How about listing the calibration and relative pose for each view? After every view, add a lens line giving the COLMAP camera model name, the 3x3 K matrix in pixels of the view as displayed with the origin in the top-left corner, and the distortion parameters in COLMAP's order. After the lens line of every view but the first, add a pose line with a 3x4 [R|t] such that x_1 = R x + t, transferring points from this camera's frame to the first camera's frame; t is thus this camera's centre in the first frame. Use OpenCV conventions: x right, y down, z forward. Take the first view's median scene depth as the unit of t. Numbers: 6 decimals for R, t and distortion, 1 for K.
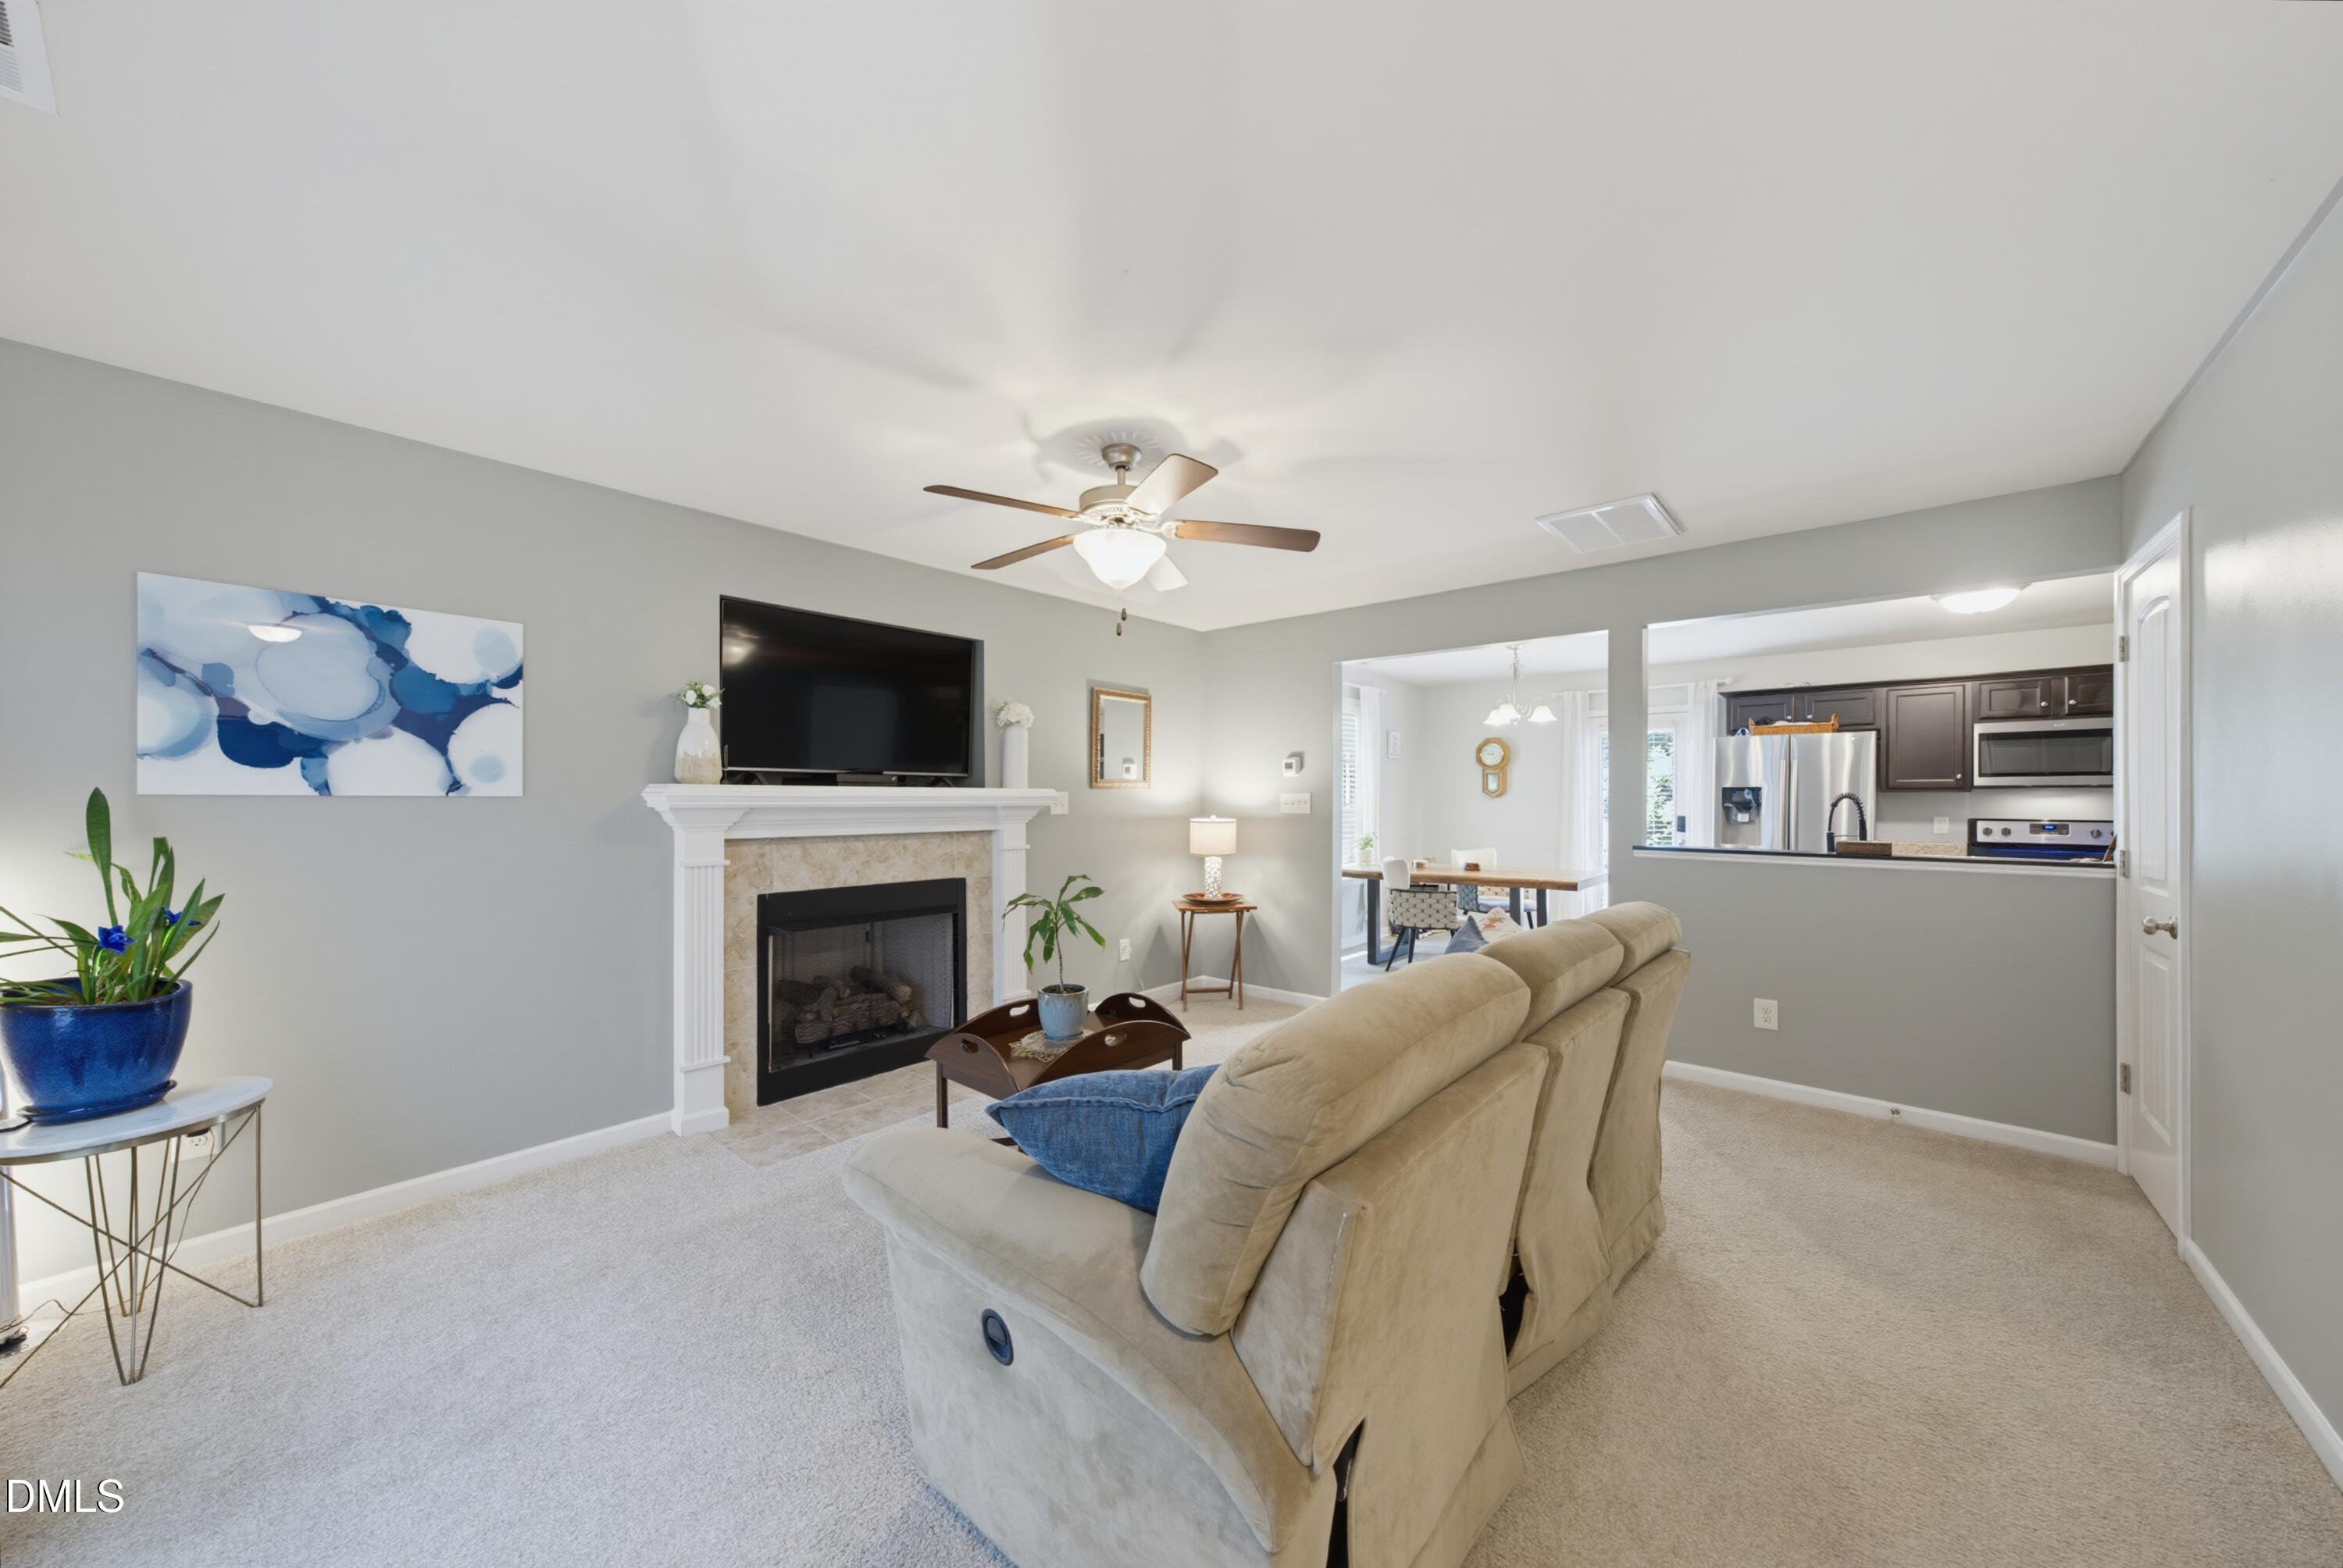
lens RADIAL K [[813.8, 0, 1179.8], [0, 813.8, 795.7], [0, 0, 1]] dist [-0.006677, 0.005643]
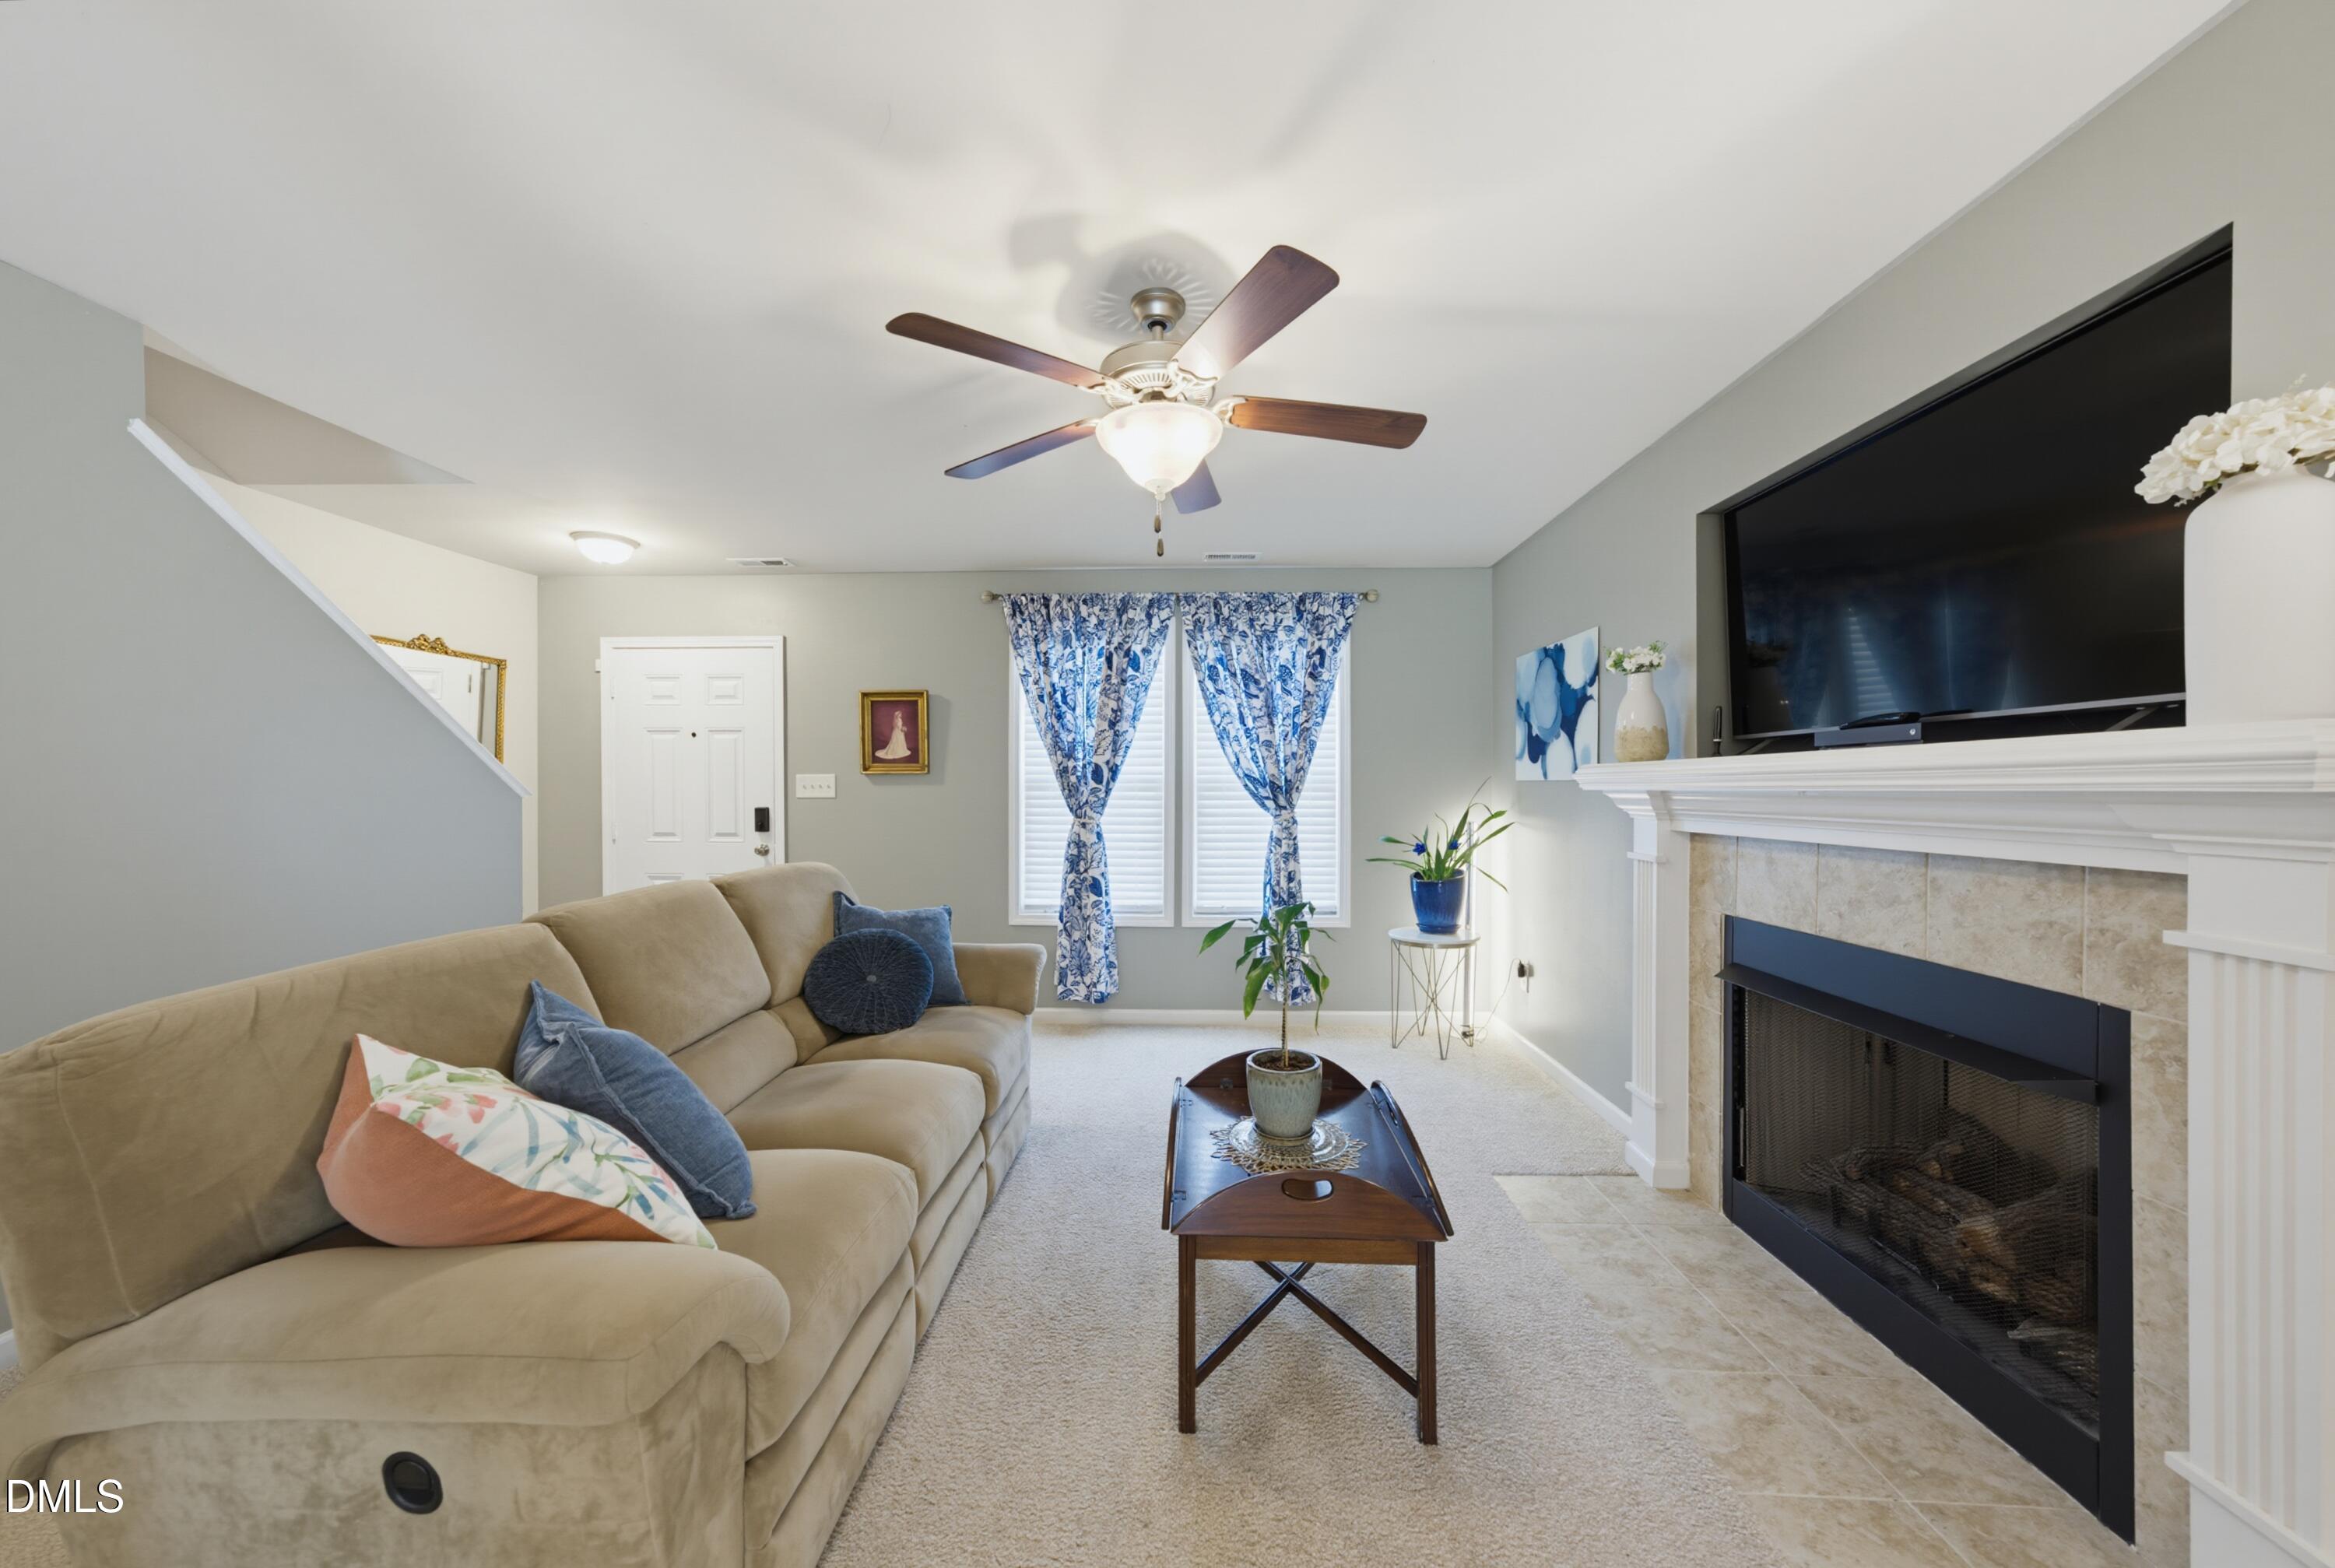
lens RADIAL K [[811.0, 0, 1177.3], [0, 811.0, 789.1], [0, 0, 1]] dist [-0.006677, 0.005643]
pose [[-0.768277, 0.002547, -0.640113, 0.257080], [0.006734, 0.999969, -0.004104, 0.011098], [0.640083, -0.007464, -0.768270, 1.084935]]
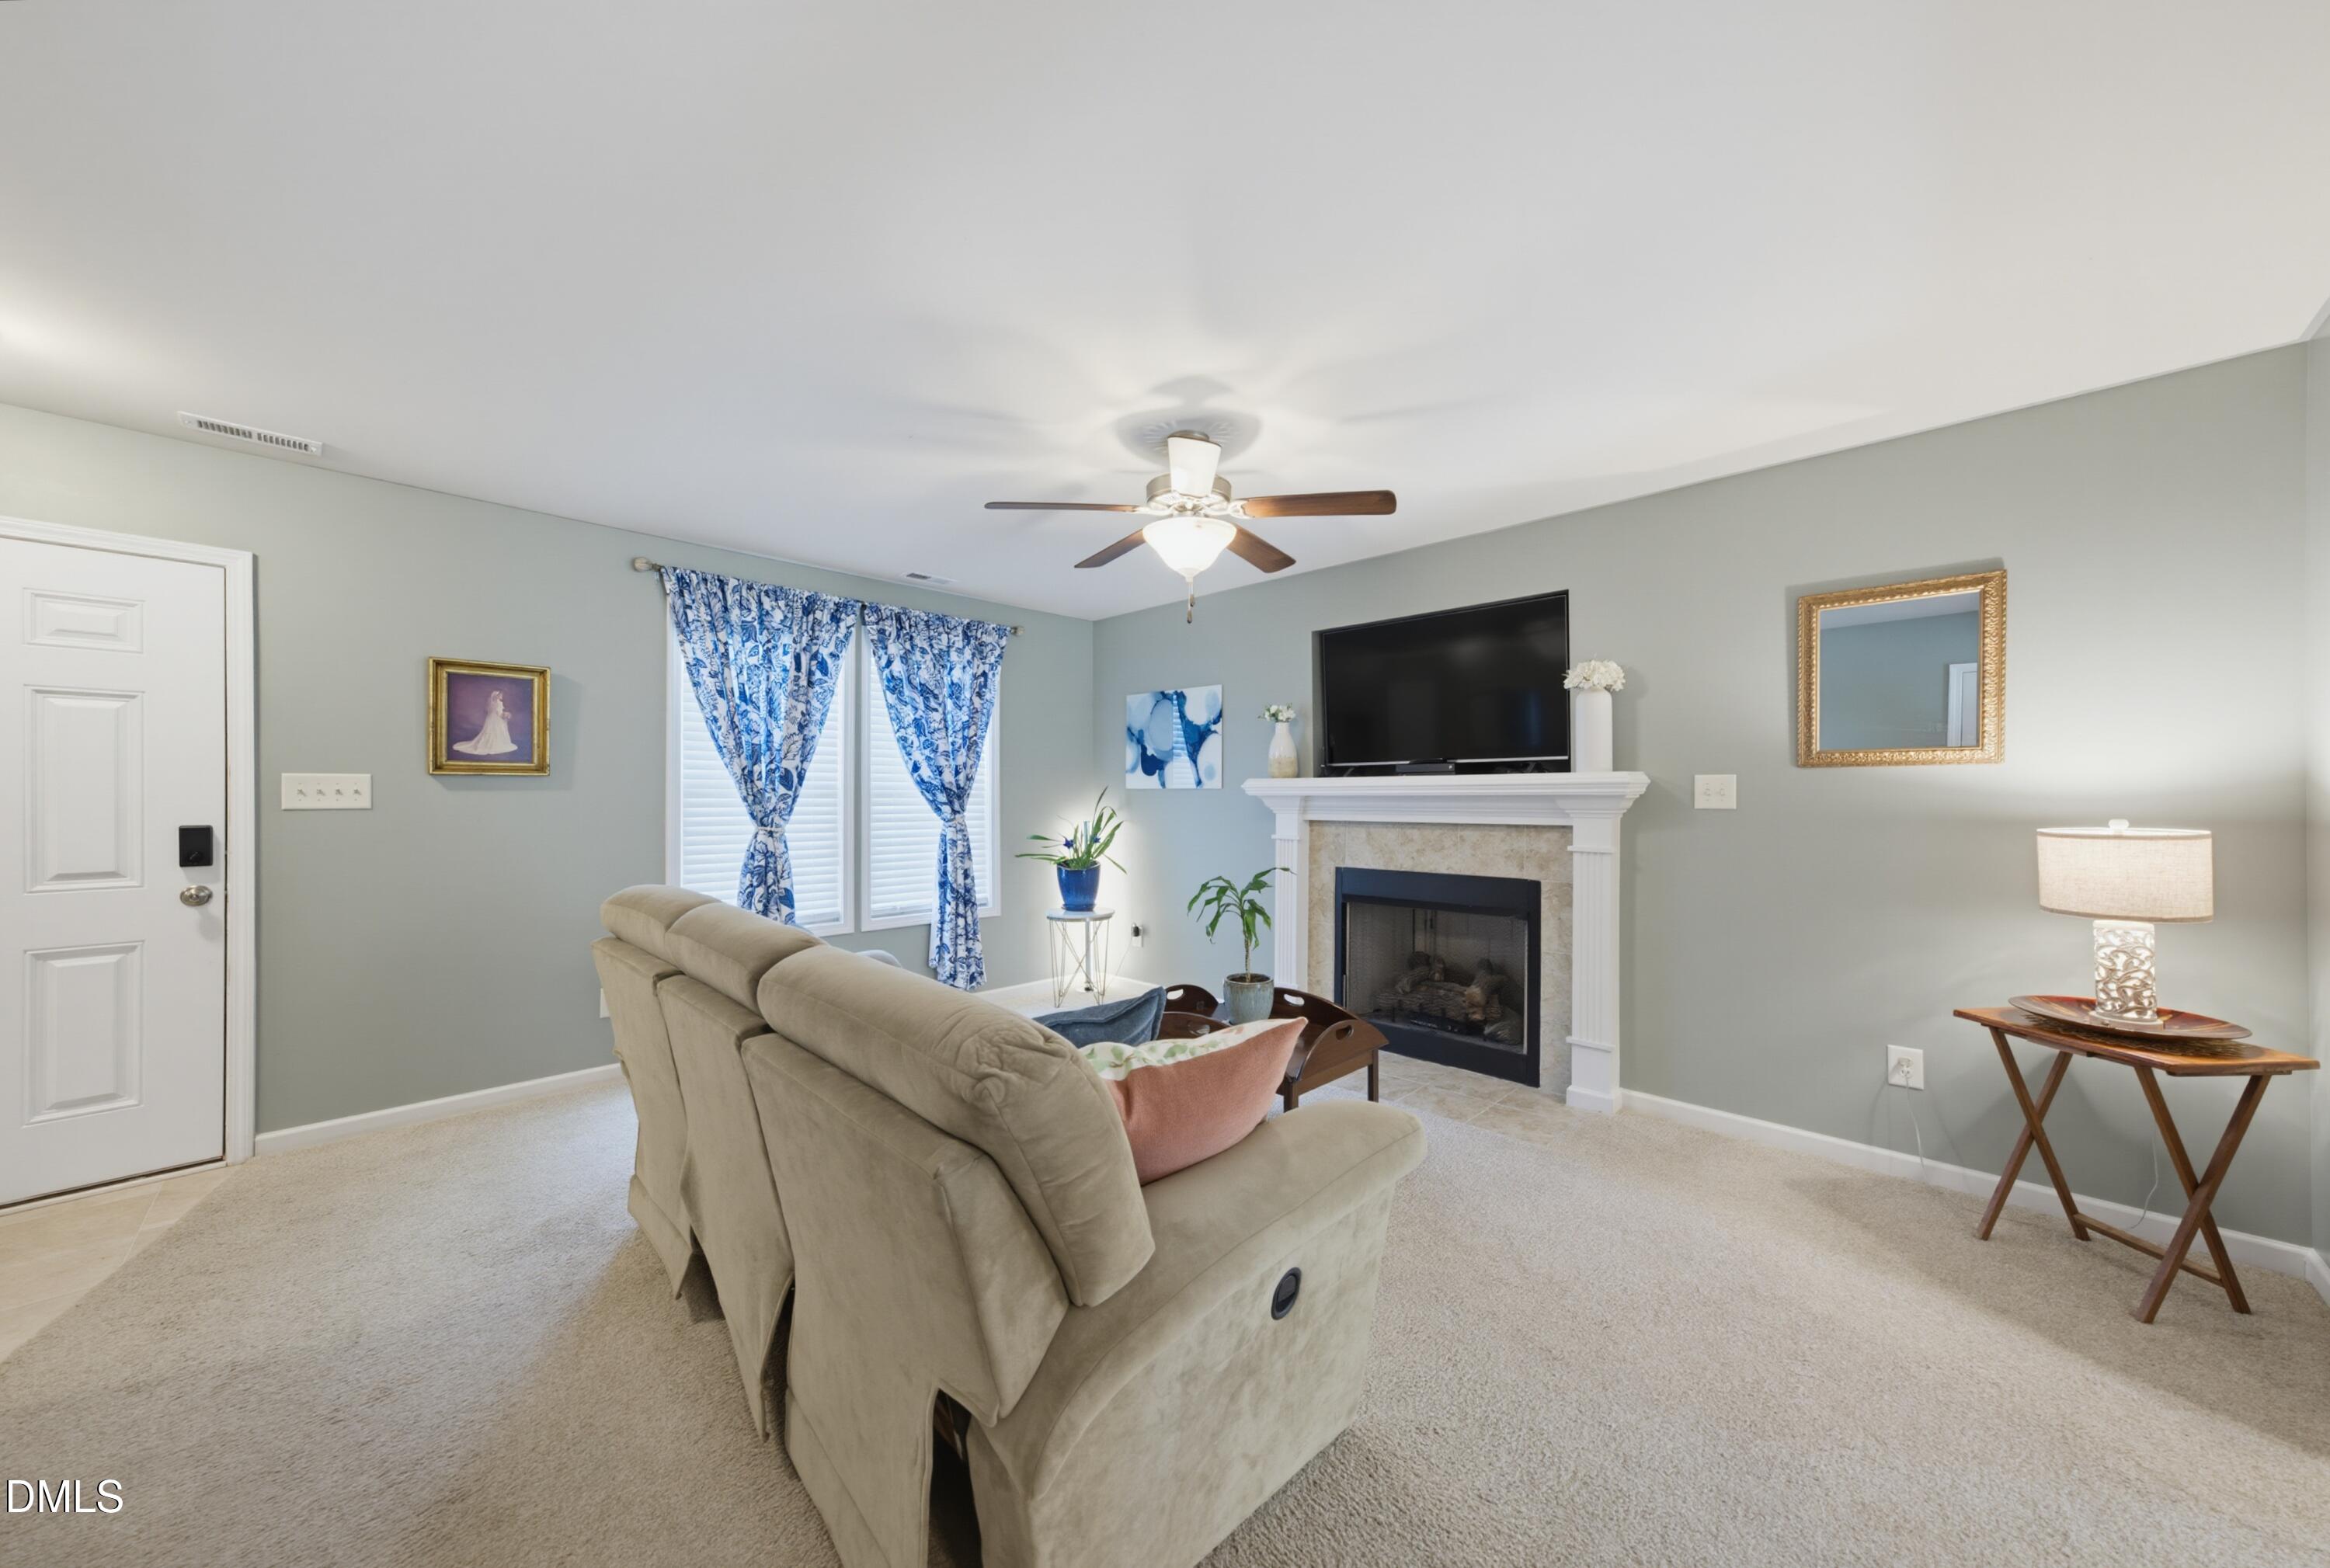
lens RADIAL K [[809.3, 0, 1149.7], [0, 809.3, 793.8], [0, 0, 1]] dist [-0.006677, 0.005643]
pose [[-0.055617, 0.001179, -0.998451, 0.634590], [0.009111, 0.999958, 0.000674, 0.007373], [0.998411, -0.009060, -0.055625, 0.694766]]
